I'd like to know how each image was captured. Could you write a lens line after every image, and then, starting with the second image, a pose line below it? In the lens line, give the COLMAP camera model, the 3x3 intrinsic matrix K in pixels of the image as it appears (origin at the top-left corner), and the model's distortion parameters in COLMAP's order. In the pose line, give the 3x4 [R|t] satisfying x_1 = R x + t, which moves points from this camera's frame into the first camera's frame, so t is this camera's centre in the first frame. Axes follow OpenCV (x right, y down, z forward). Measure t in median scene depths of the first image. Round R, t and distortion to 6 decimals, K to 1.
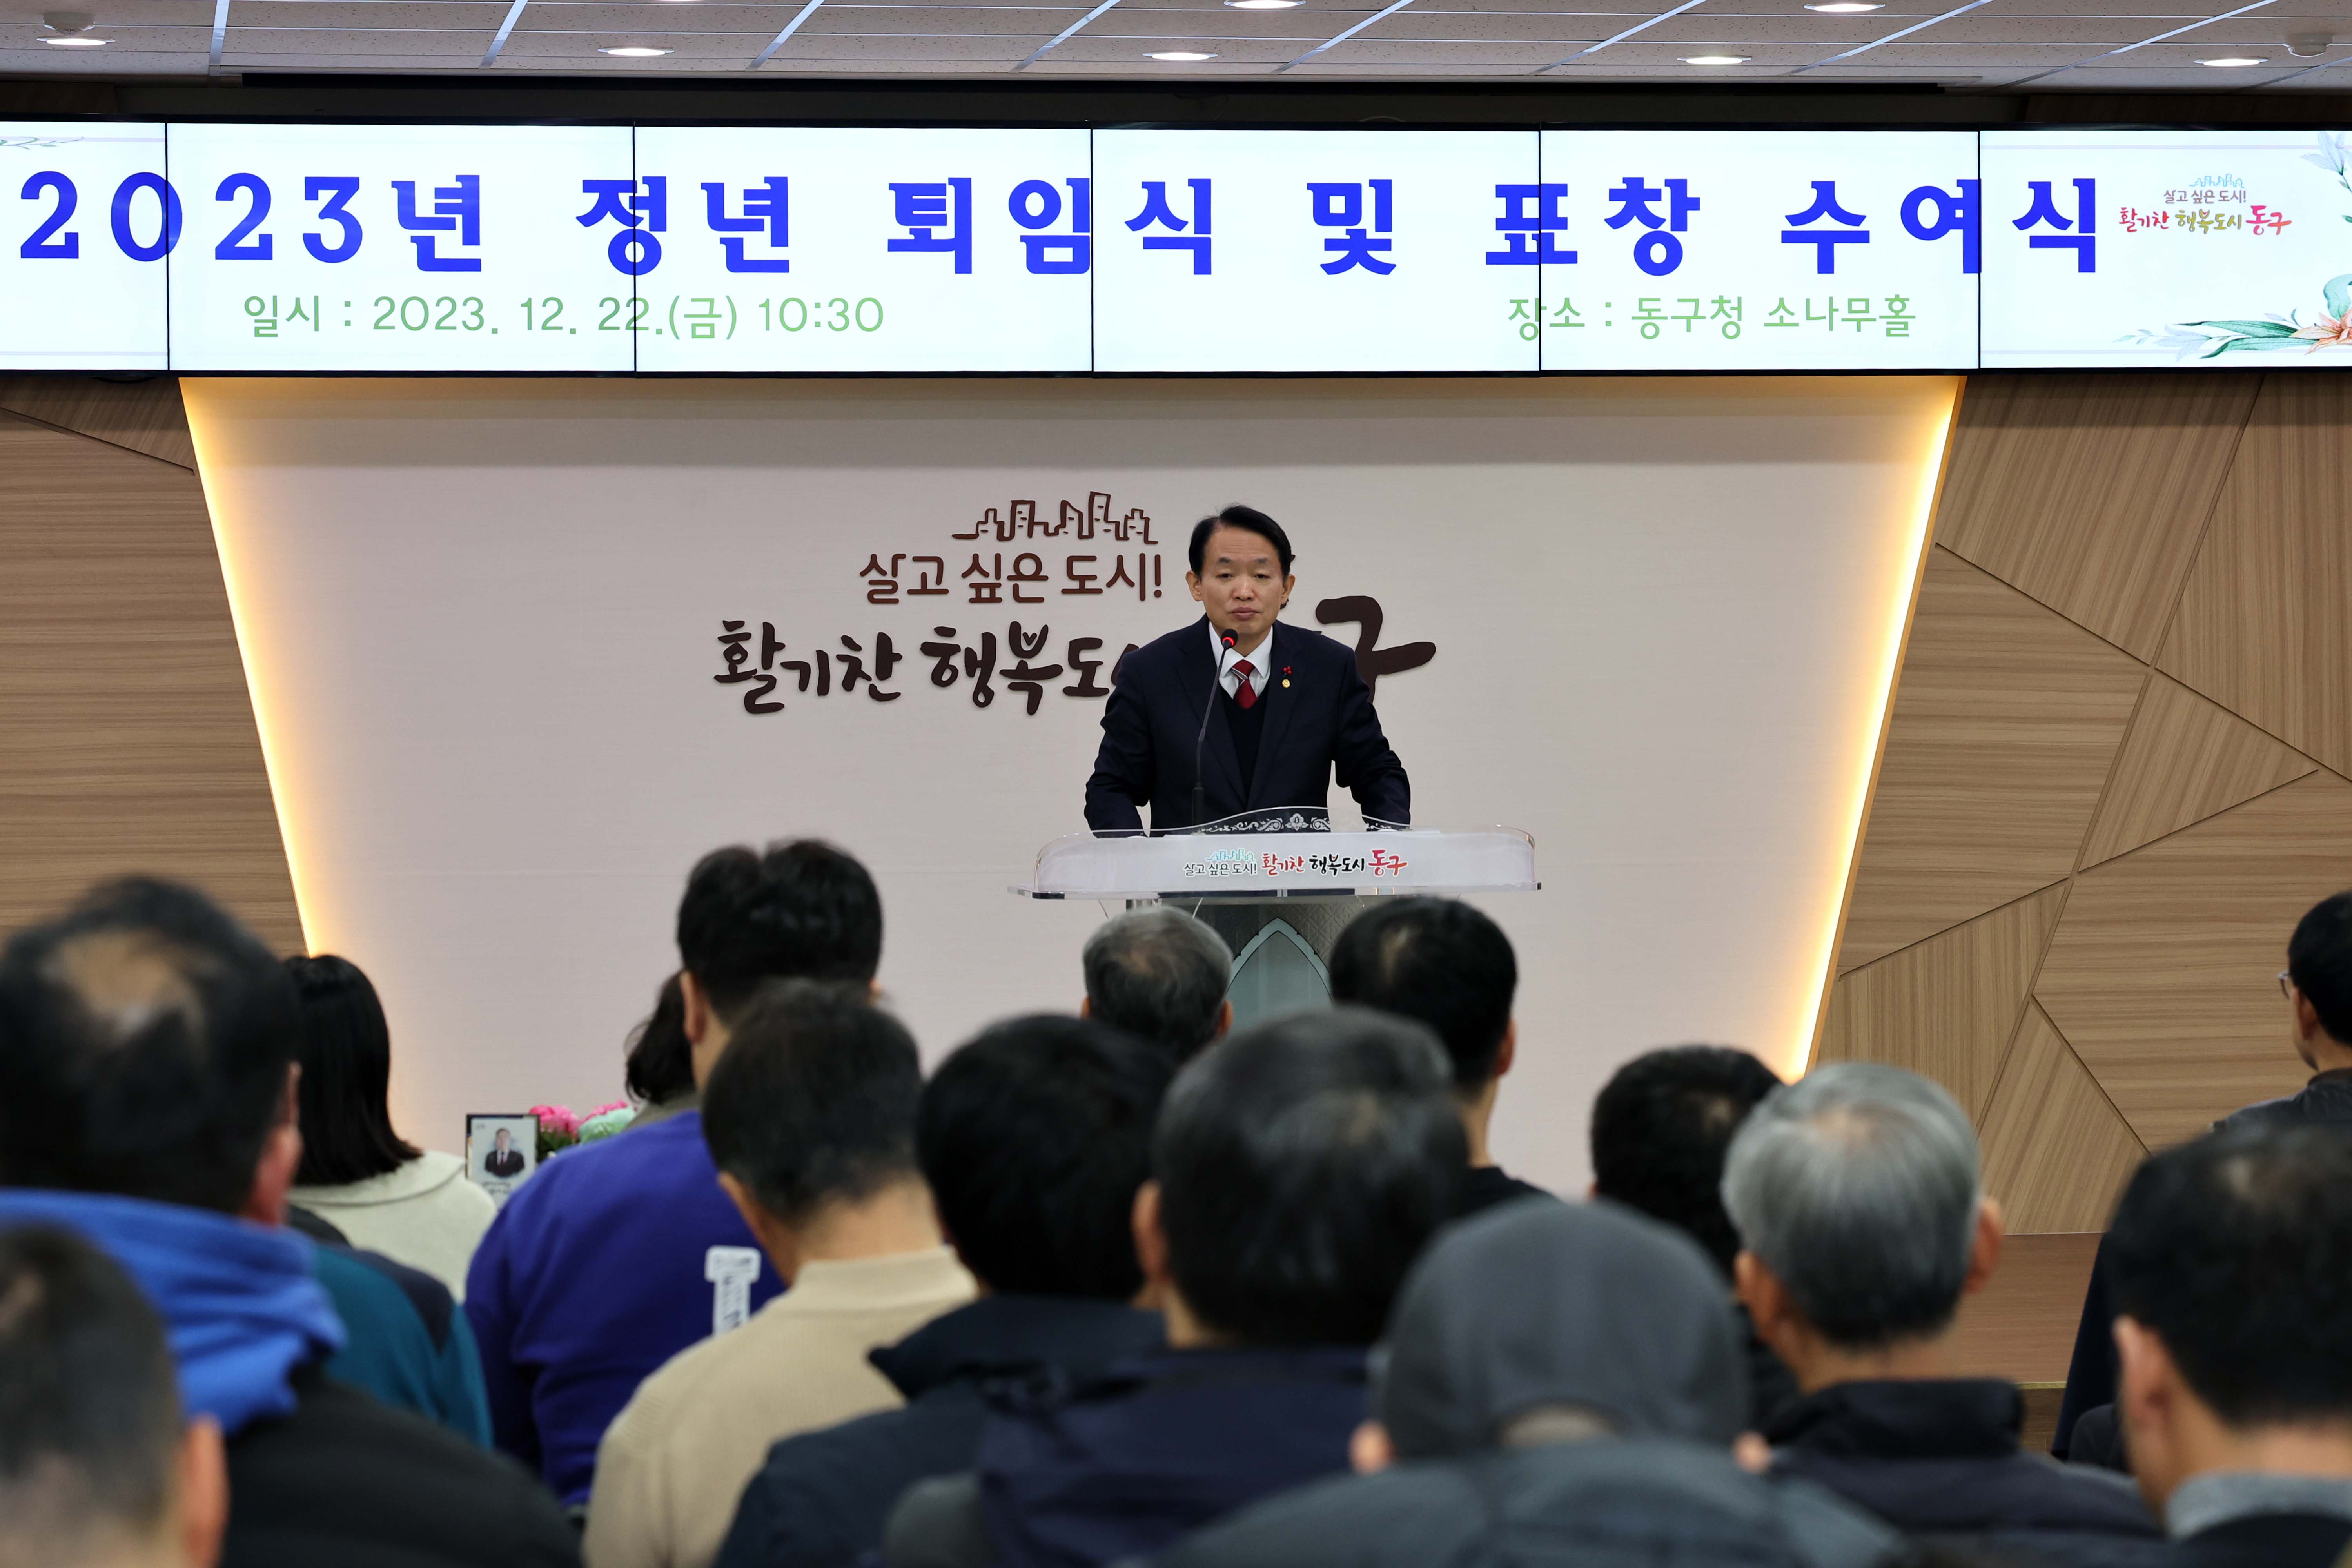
lens RADIAL K [[7351.4, 0, 1272.4], [0, 7351.4, 772.1], [0, 0, 1]] dist [0.264215, 0.000000]
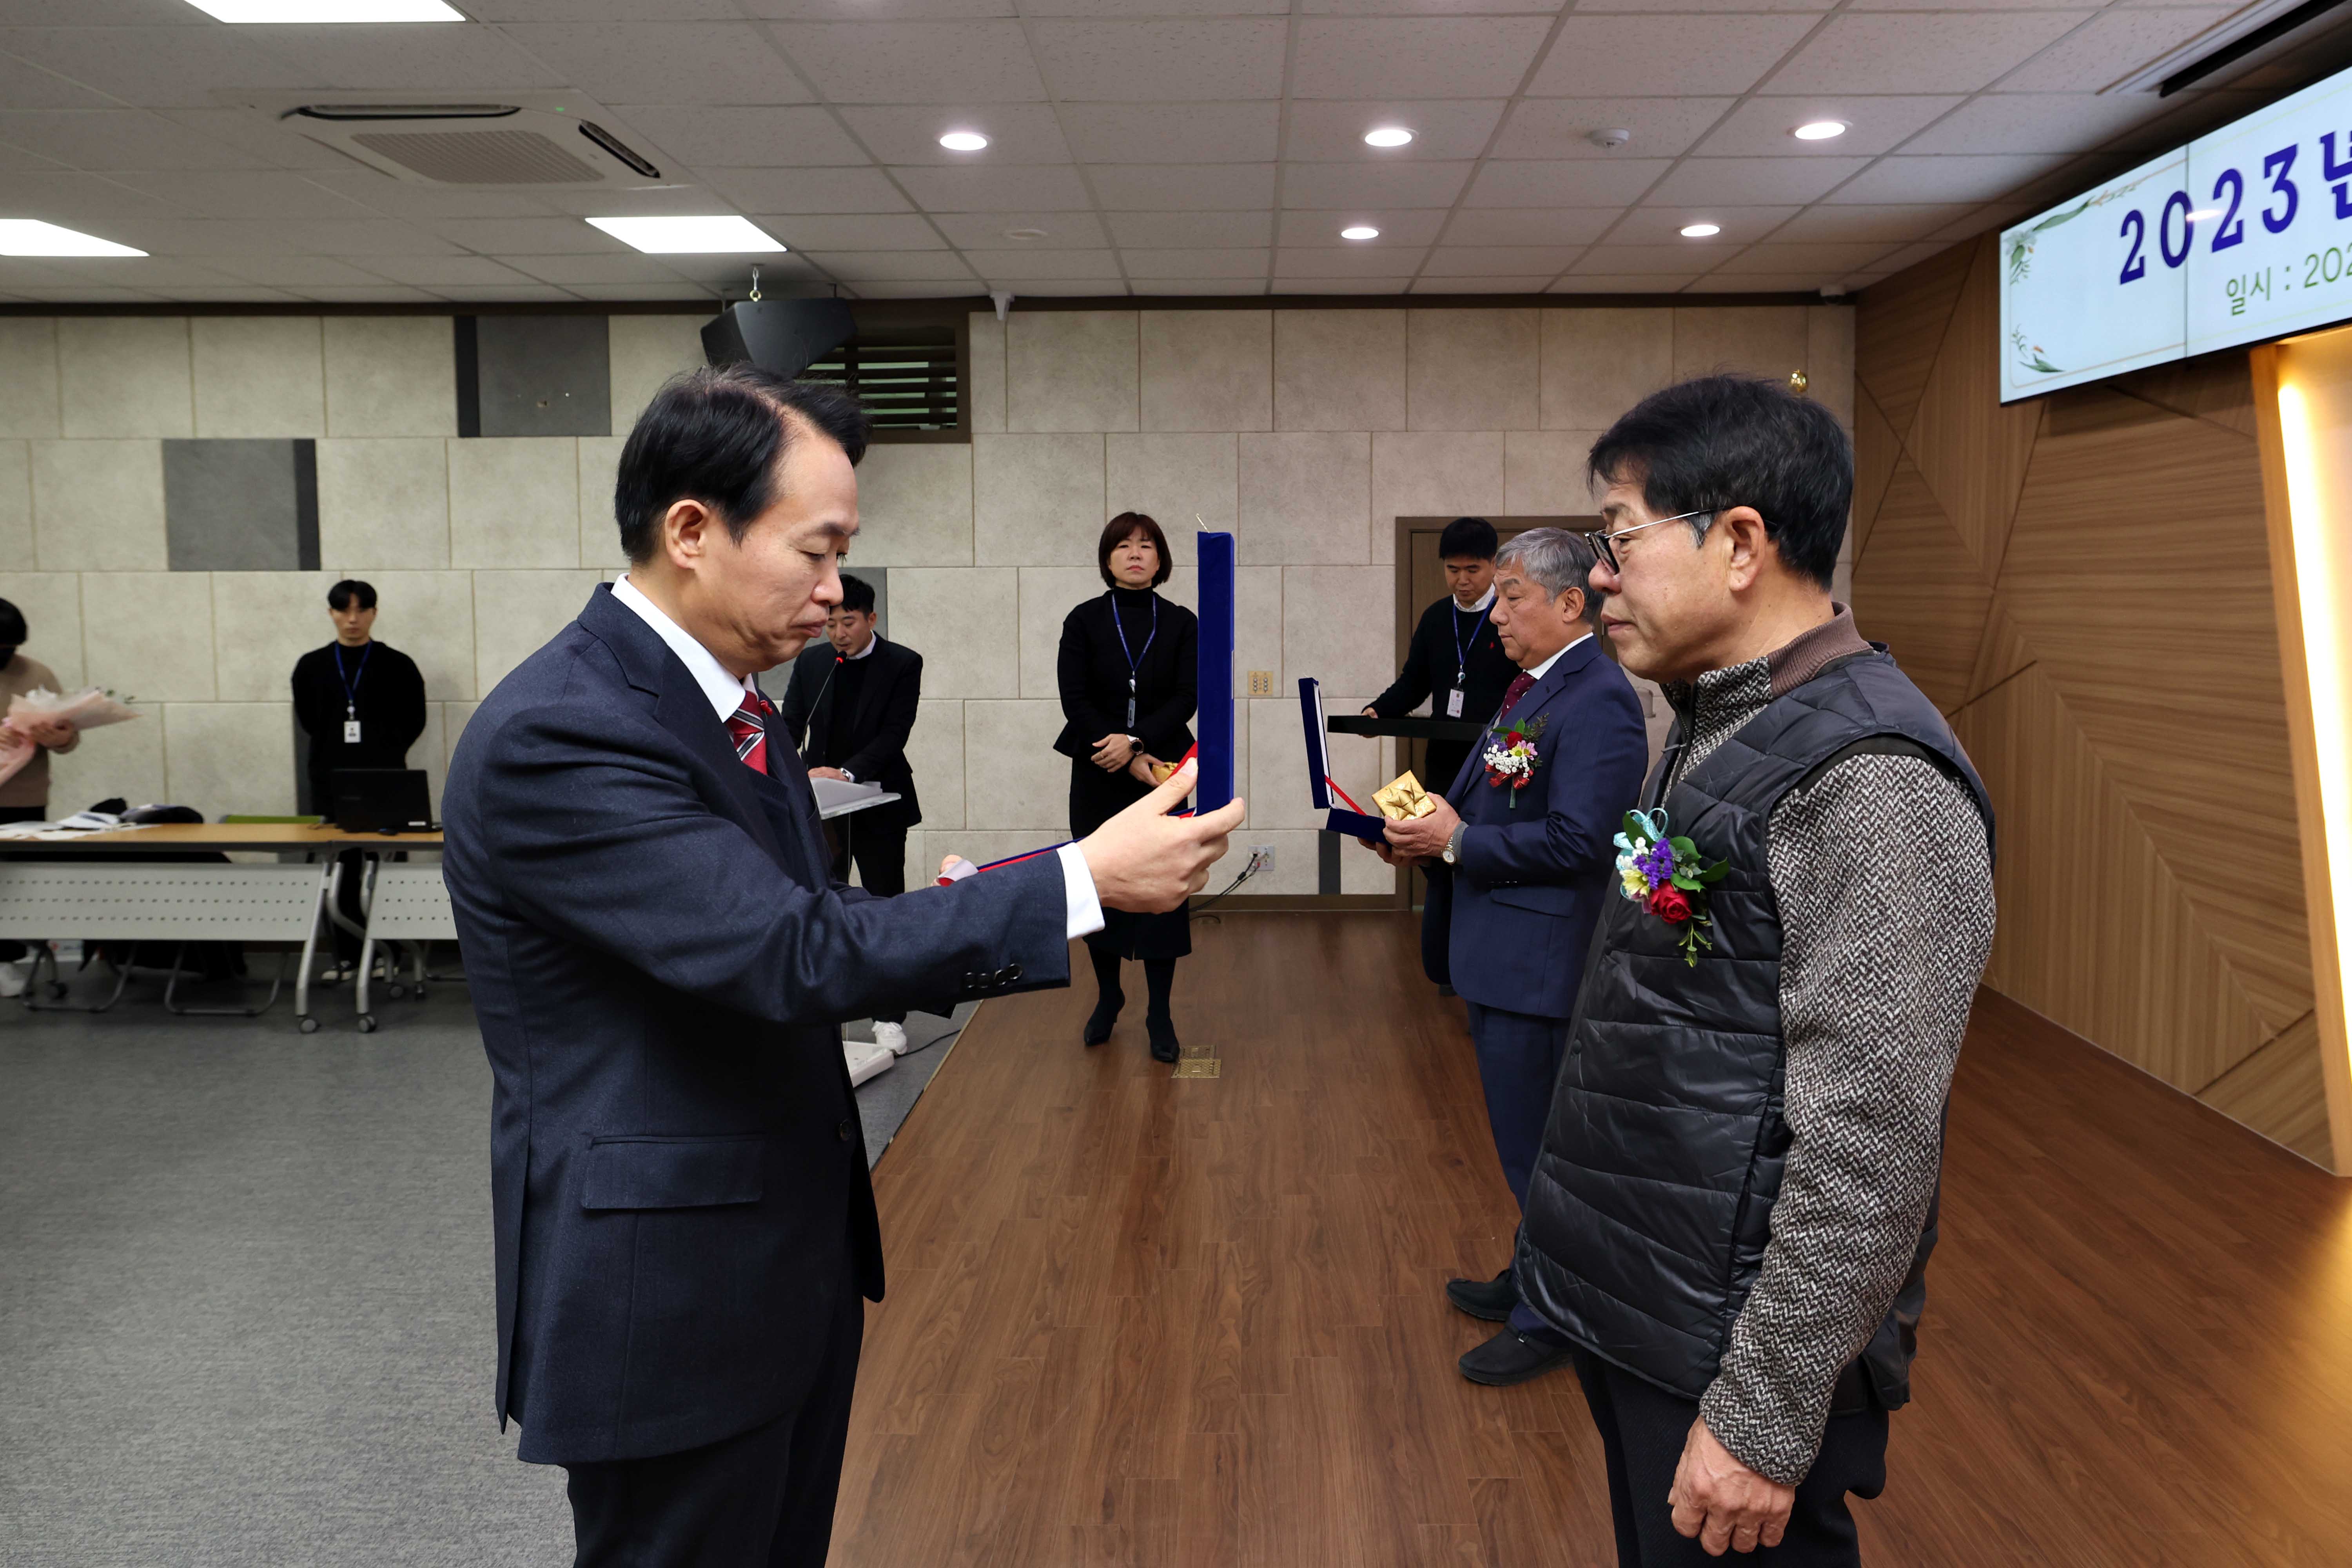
lens RADIAL K [[1573.5, 0, 1224.2], [0, 1573.5, 681.0], [0, 0, 1]] dist [0.000172, 0.024797]
pose [[-0.170630, 0.069674, -0.982869, 0.124952], [-0.002097, 0.997469, 0.071073, -0.019998], [0.985333, 0.014188, -0.170052, 0.872056]]
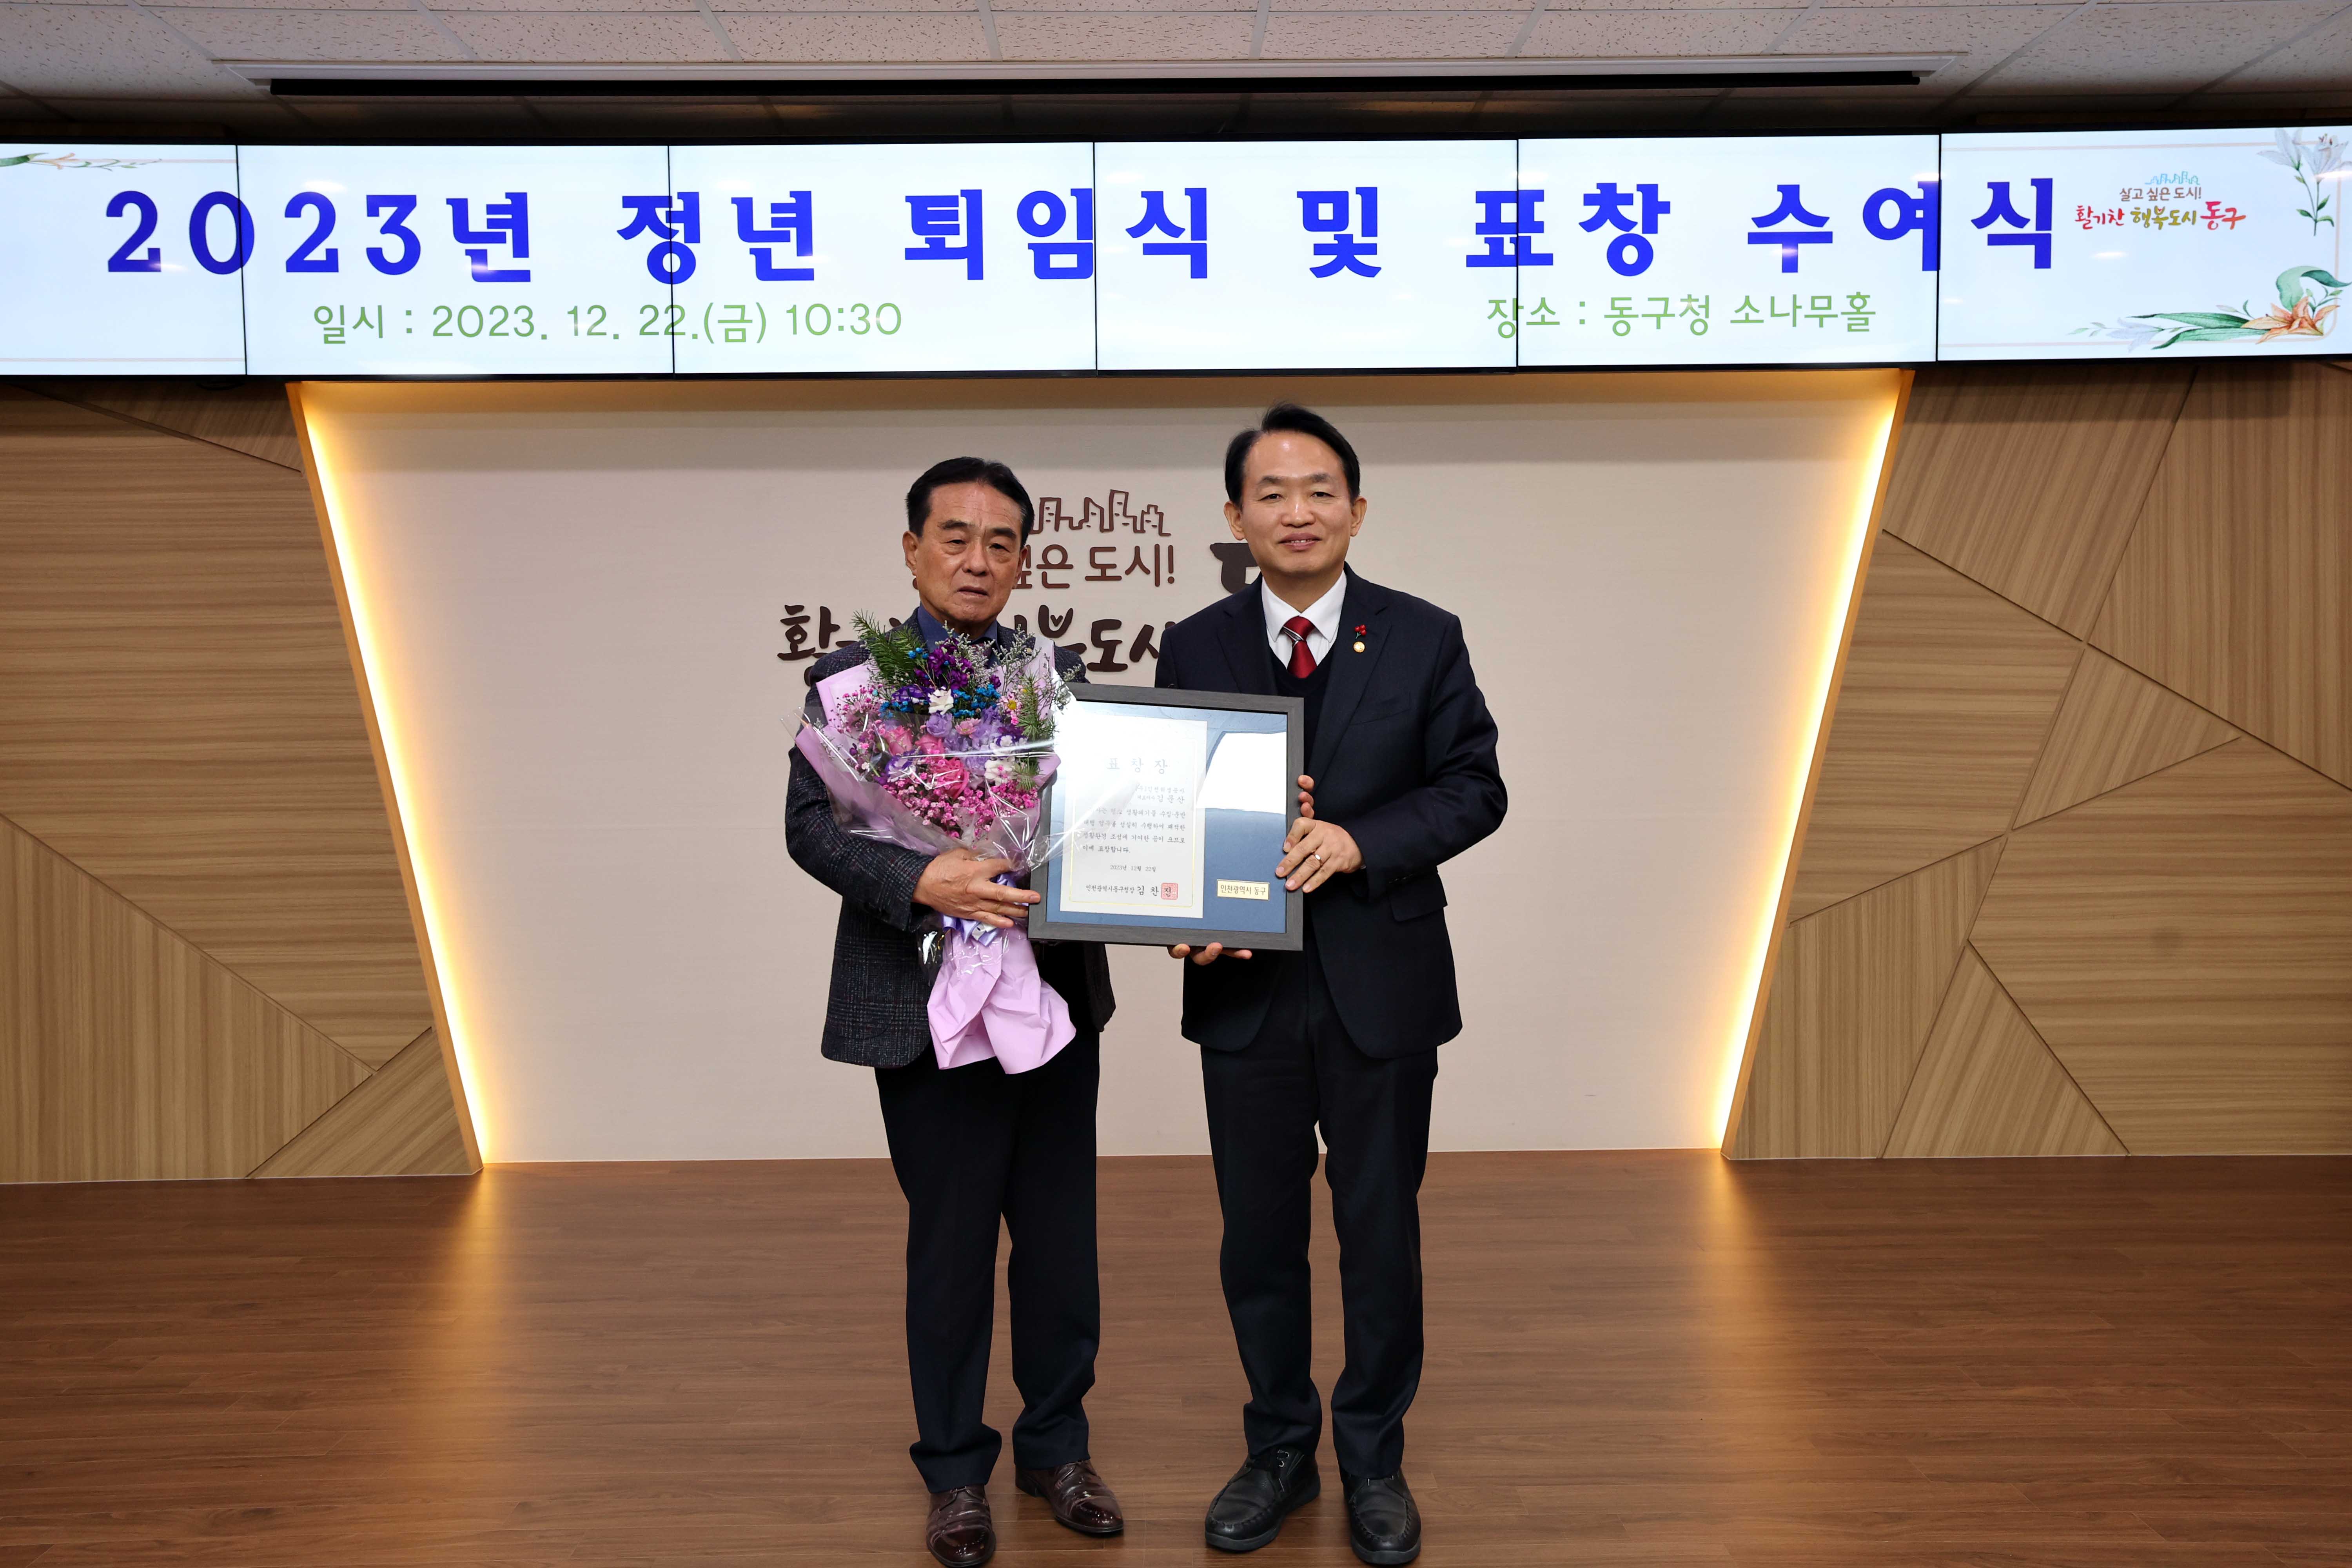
lens RADIAL K [[1772.9, 0, 1169.5], [0, 1772.9, 726.0], [0, 0, 1]] dist [0.007356, 0.035746]
pose [[0.989687, 0.002071, -0.143229, 0.023487], [0.000300, 0.999863, 0.016531, -0.006454], [0.143244, -0.016404, 0.989551, 0.740008]]
